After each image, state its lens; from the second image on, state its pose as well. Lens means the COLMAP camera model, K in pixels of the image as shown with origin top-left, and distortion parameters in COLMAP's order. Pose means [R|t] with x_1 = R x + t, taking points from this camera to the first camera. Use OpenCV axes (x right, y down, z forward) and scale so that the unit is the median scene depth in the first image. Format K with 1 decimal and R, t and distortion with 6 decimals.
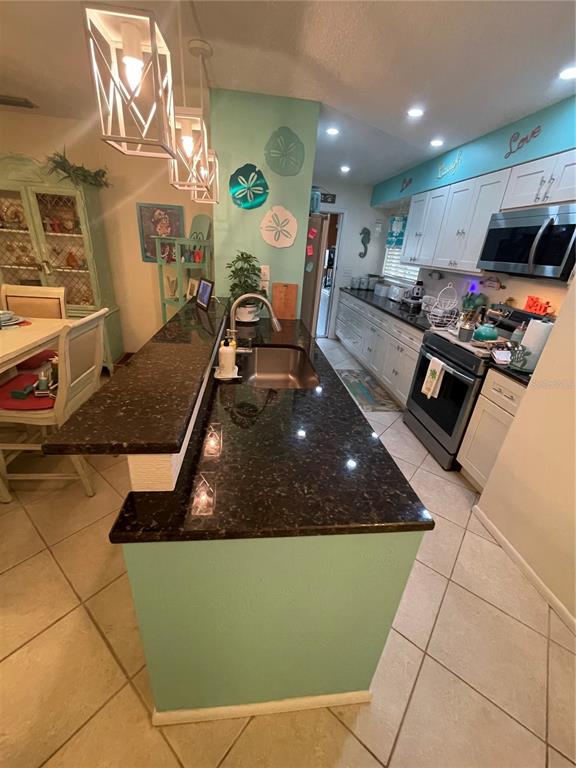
lens RADIAL K [[311.0, 0, 288.0], [0, 311.0, 384.0], [0, 0, 1]] dist [-0.001696, -0.000159]
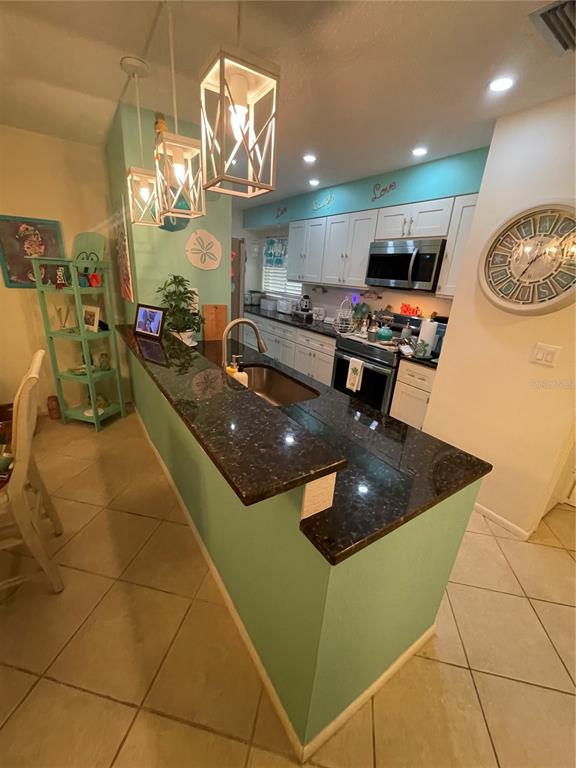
lens RADIAL K [[311.0, 0, 288.0], [0, 311.0, 384.0], [0, 0, 1]] dist [-0.001696, -0.000159]
pose [[0.888847, -0.167653, 0.426431, -0.283735], [0.185162, 0.982708, 0.000408, -0.031864], [-0.419125, 0.078596, 0.904520, 0.018217]]
